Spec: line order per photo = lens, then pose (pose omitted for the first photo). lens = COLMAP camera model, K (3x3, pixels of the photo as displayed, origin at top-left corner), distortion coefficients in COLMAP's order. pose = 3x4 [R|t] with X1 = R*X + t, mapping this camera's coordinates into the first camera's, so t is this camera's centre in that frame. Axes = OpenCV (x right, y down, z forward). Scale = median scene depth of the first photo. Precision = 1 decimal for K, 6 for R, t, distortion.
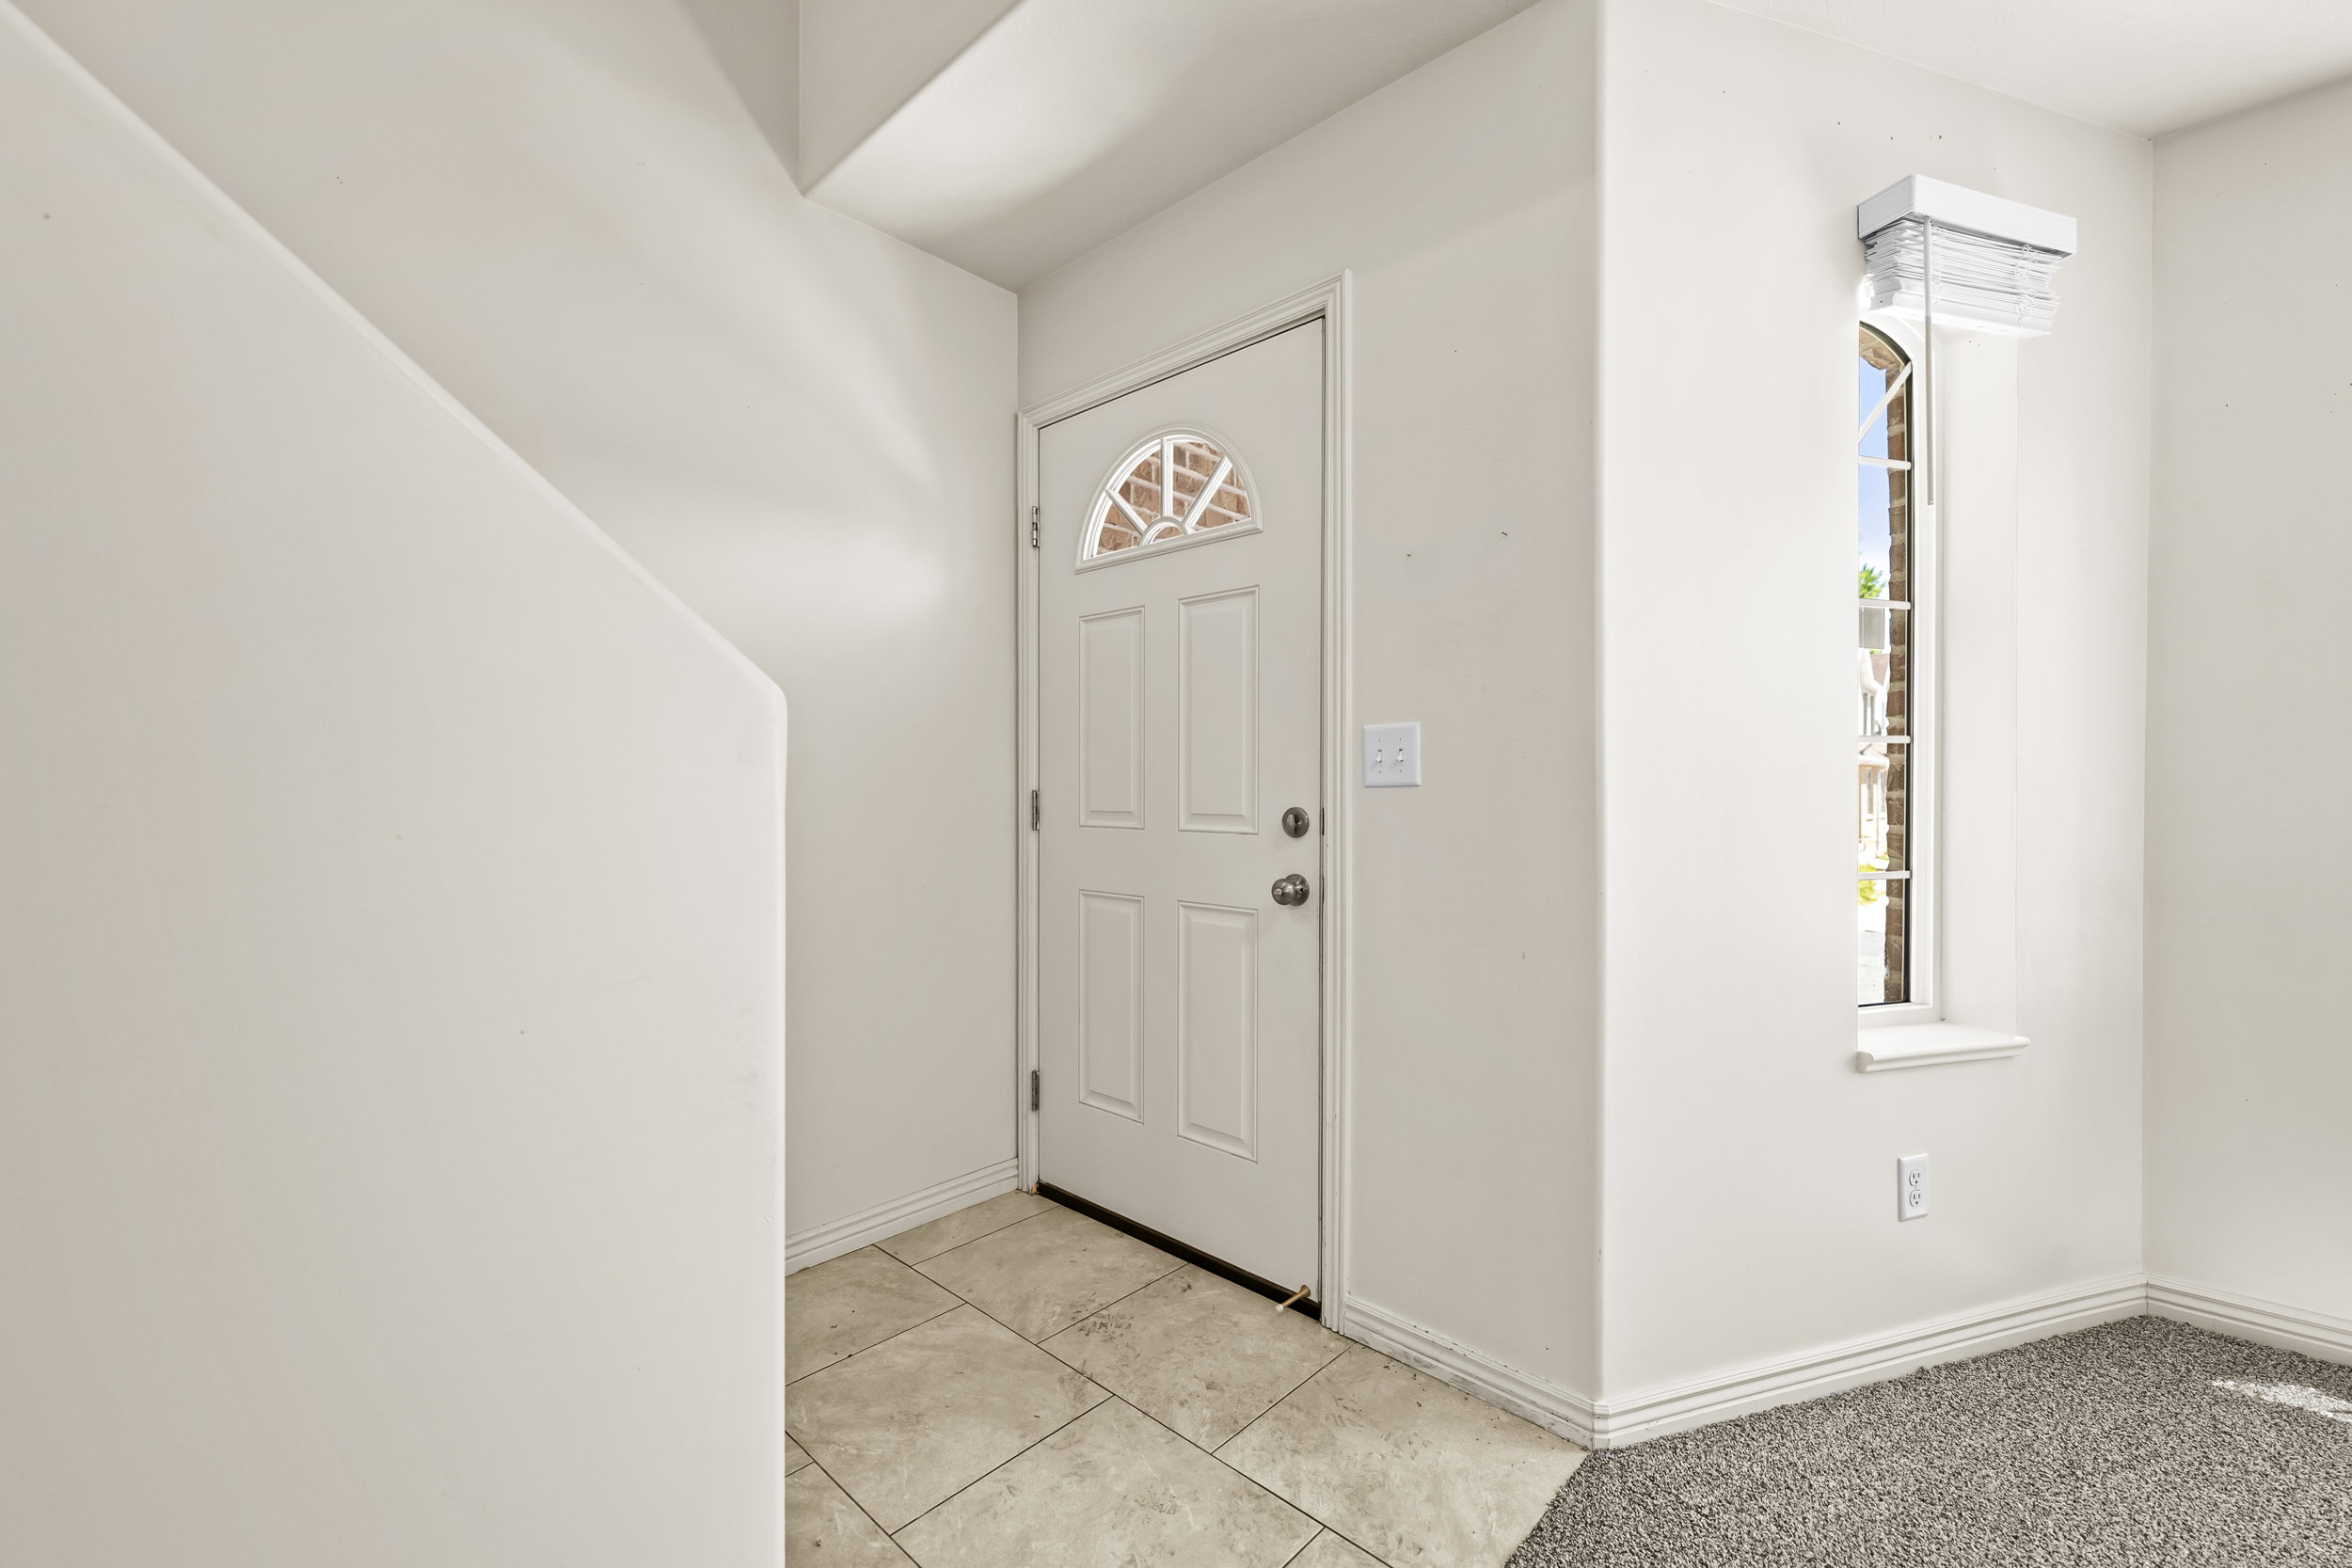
lens RADIAL K [[972.1, 0, 1176.0], [0, 972.1, 784.0], [0, 0, 1]] dist [0.000131, 0.000013]
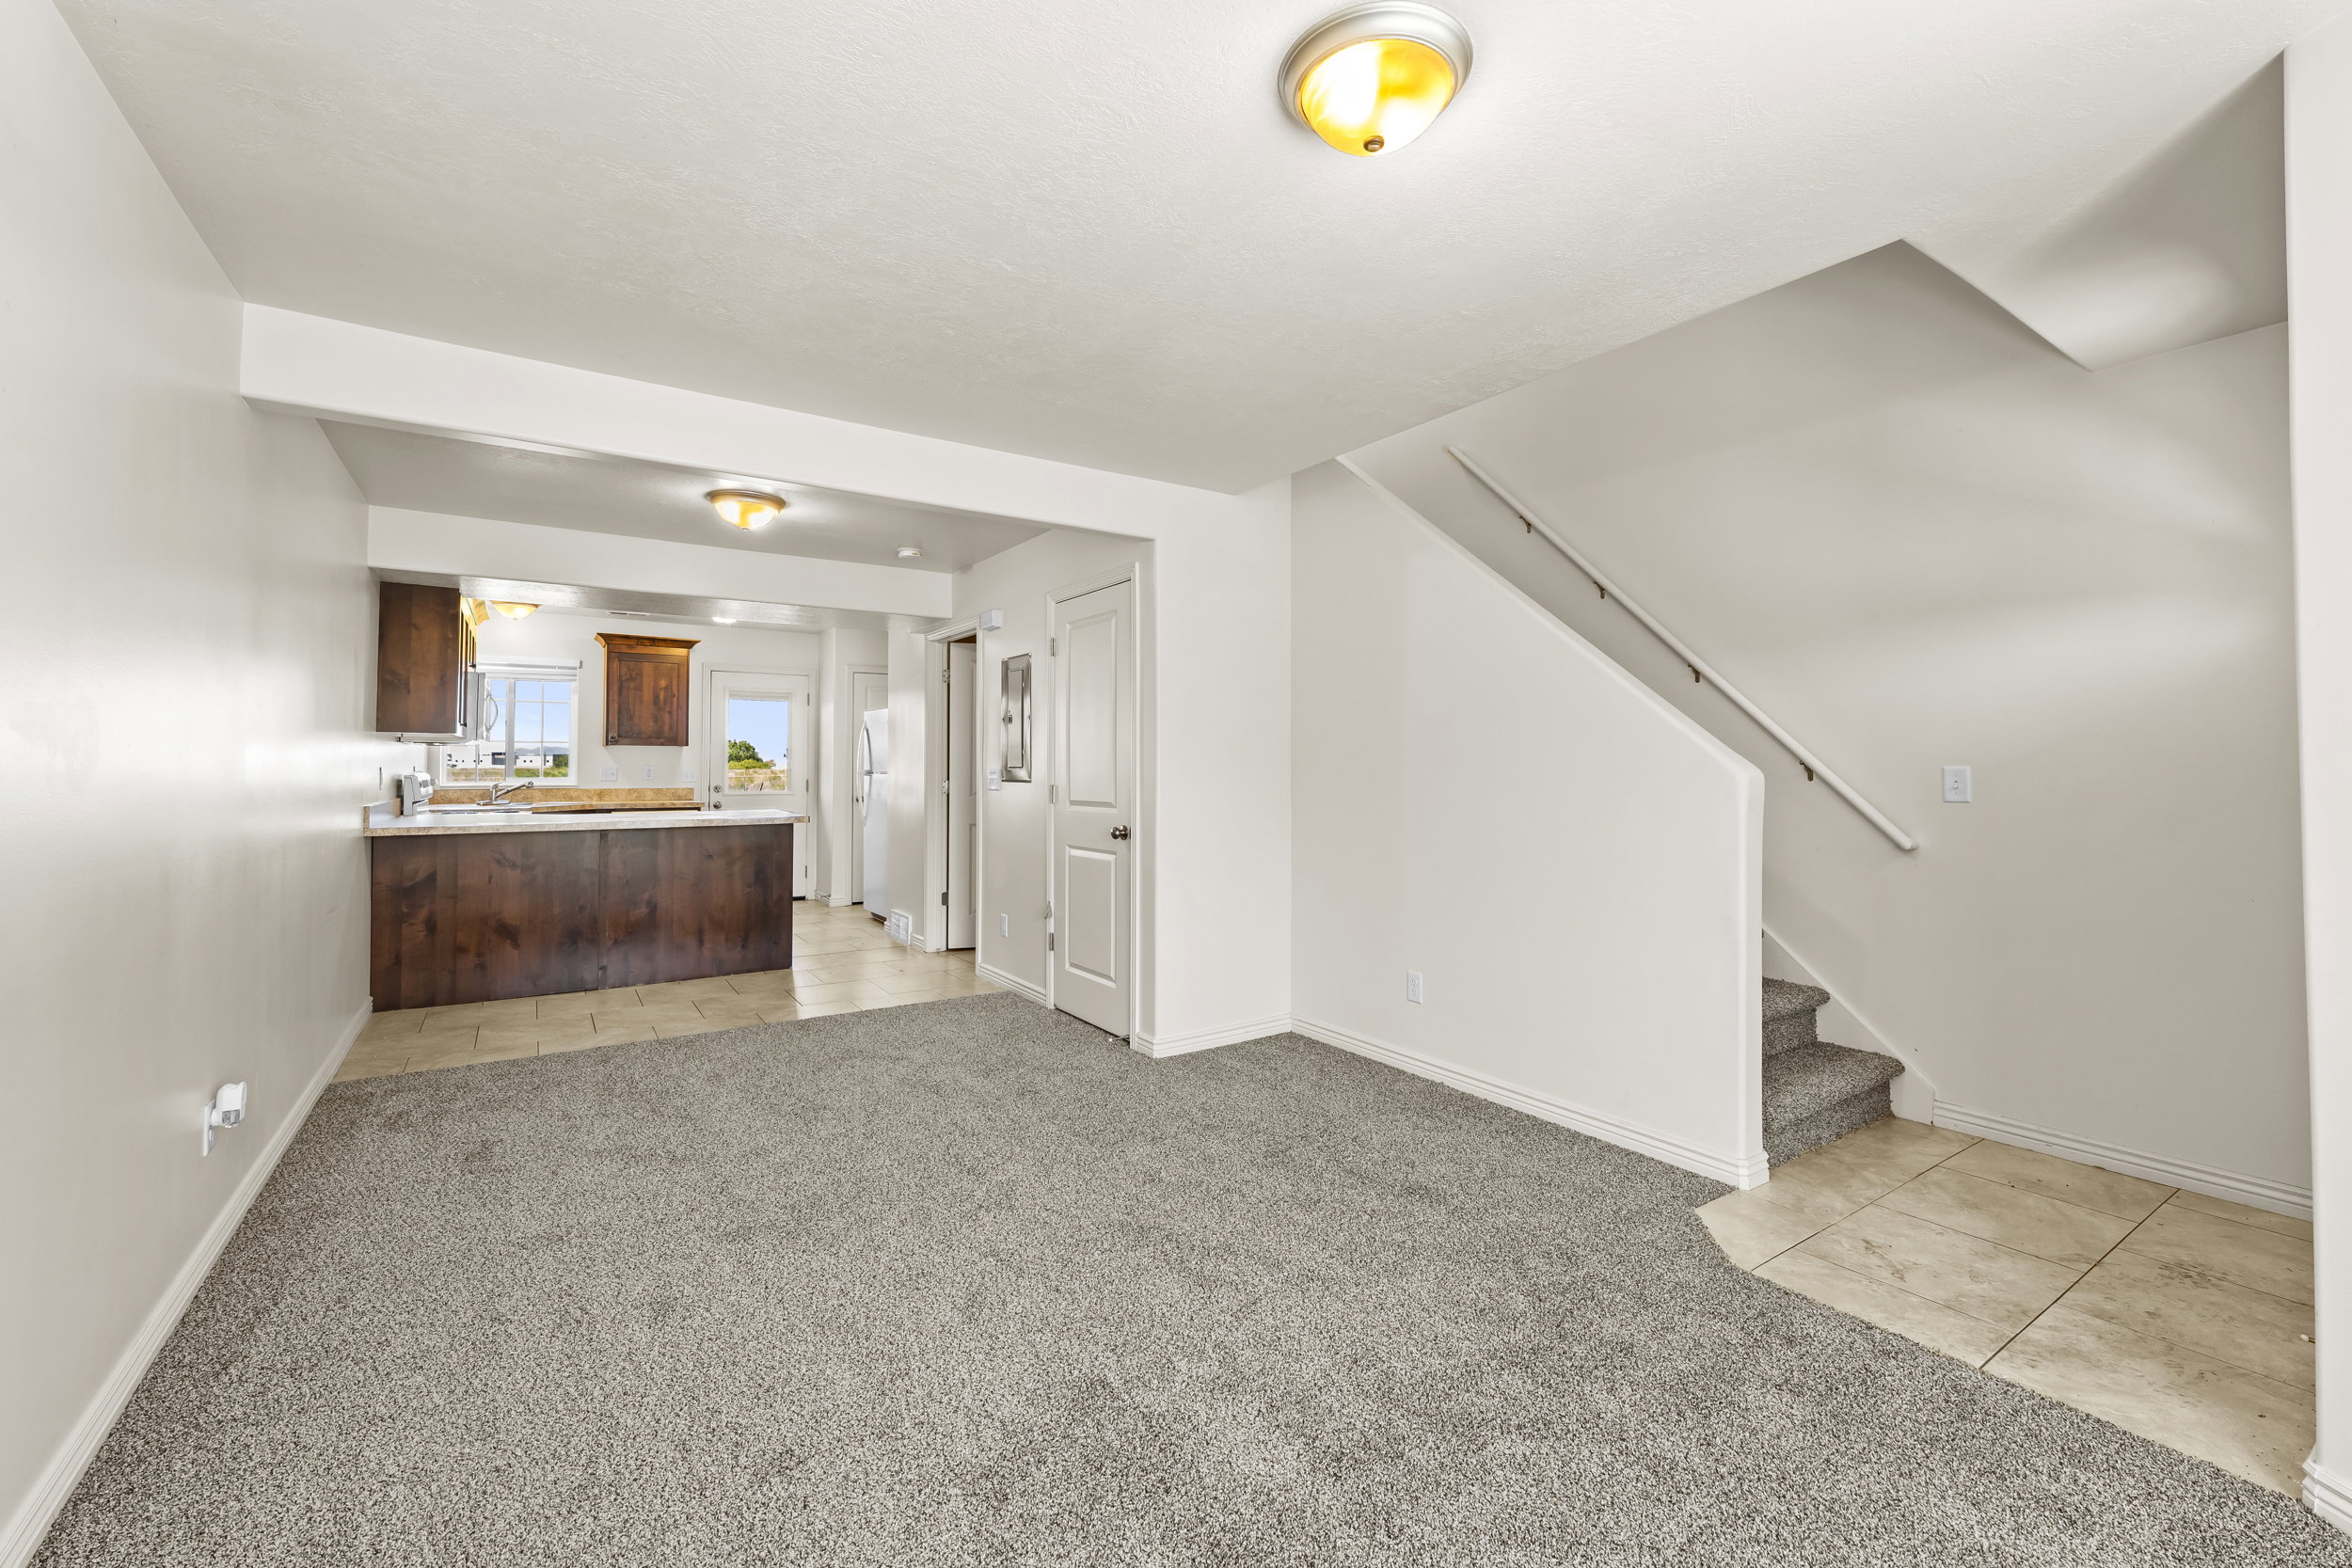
lens RADIAL K [[972.4, 0, 1176.9], [0, 972.4, 746.7], [0, 0, 1]] dist [-0.000143, 0.000209]
pose [[-0.231772, -0.018921, -0.972586, 1.343223], [0.002375, 0.999797, -0.020016, -0.061860], [0.972767, -0.006949, -0.231680, 0.086995]]
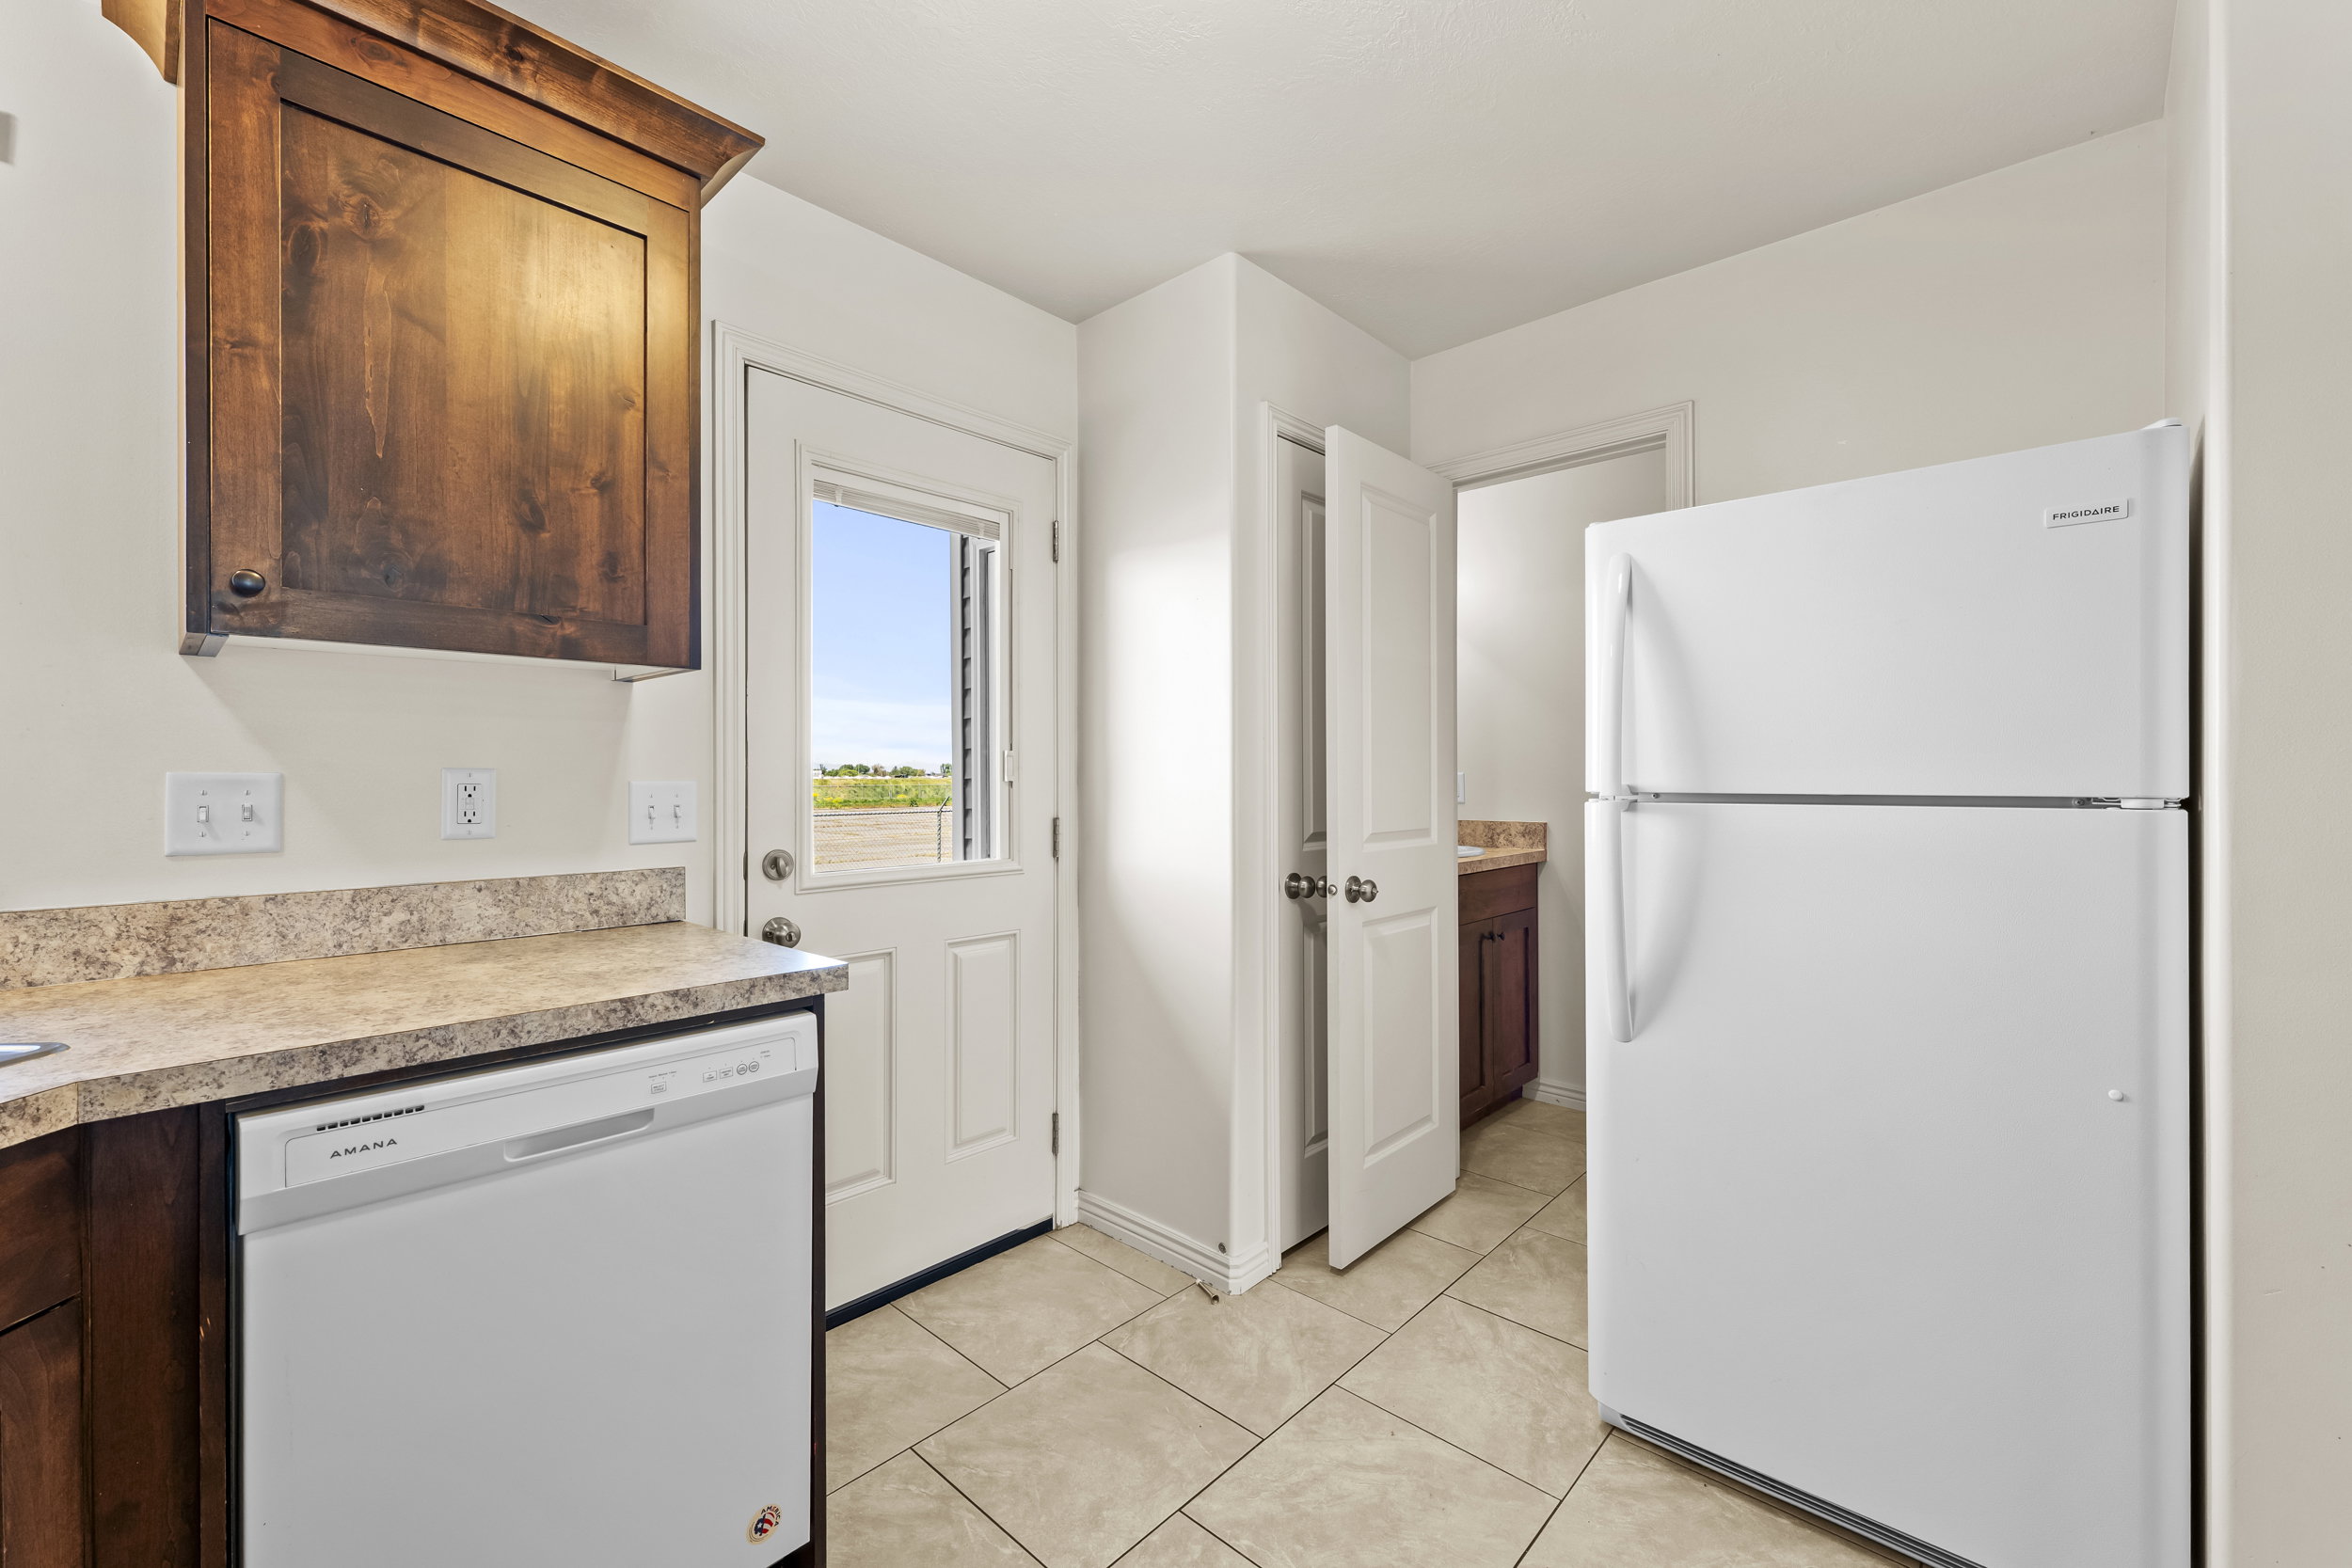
lens RADIAL K [[961.3, 0, 1177.6], [0, 961.3, 775.2], [0, 0, 1]] dist [0.000872, 0.000033]
pose [[0.002803, 0.000128, -0.999996, -1.313136], [0.004330, 0.999991, 0.000140, -0.060434], [0.999987, -0.004330, 0.002803, -2.429191]]
